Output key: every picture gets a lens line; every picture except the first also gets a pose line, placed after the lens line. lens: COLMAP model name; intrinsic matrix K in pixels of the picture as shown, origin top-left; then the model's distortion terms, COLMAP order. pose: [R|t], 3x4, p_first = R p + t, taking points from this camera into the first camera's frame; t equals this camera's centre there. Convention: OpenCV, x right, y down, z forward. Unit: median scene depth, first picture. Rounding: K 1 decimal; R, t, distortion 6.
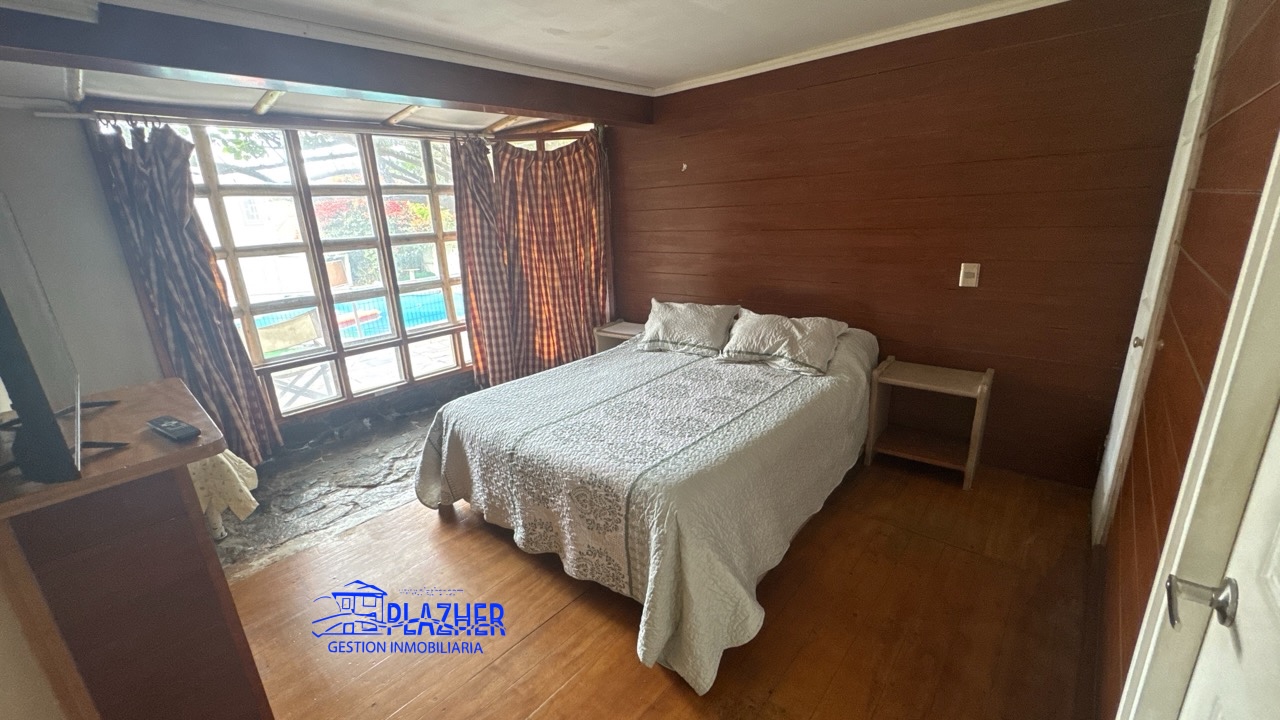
lens RADIAL K [[511.3, 0, 639.1], [0, 511.3, 361.5], [0, 0, 1]] dist [-0.000610, 0.000135]
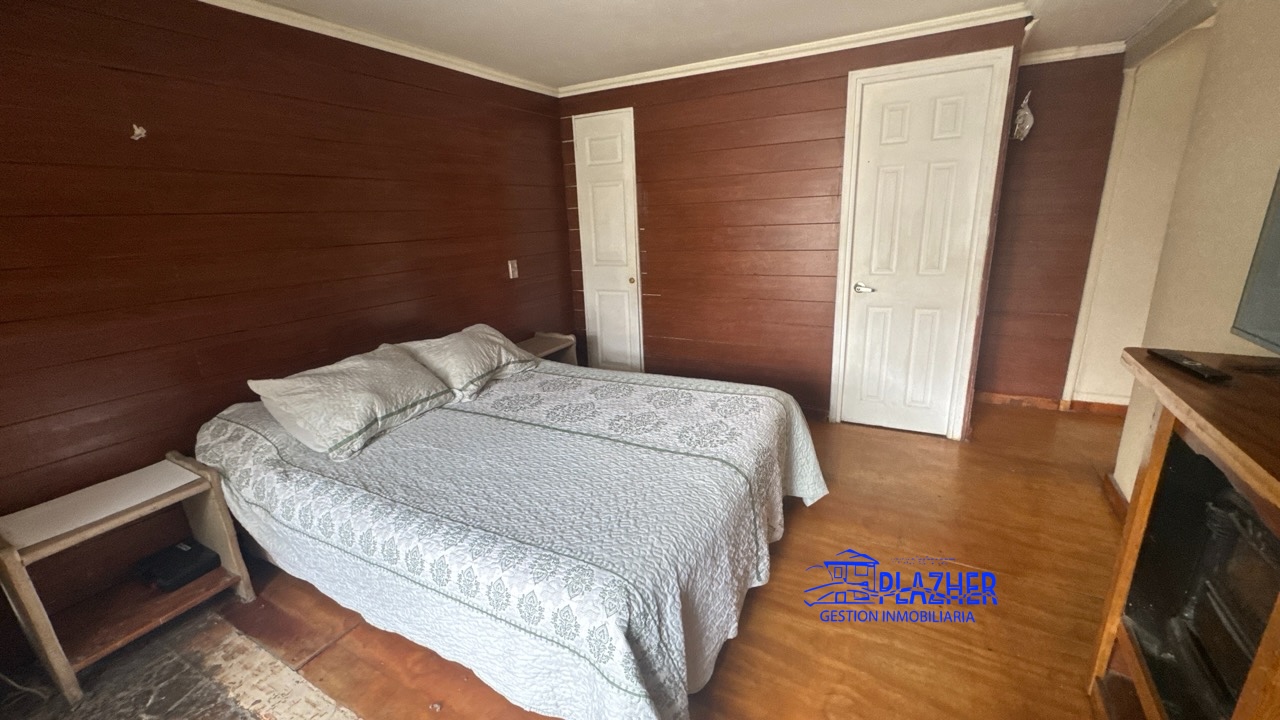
lens RADIAL K [[511.3, 0, 643.6], [0, 511.3, 362.3], [0, 0, 1]] dist [-0.000610, 0.000135]
pose [[-0.216901, -0.216423, 0.951901, -0.696974], [0.327592, 0.902432, 0.279821, -0.198438], [-0.919585, 0.372529, -0.124840, 0.886258]]
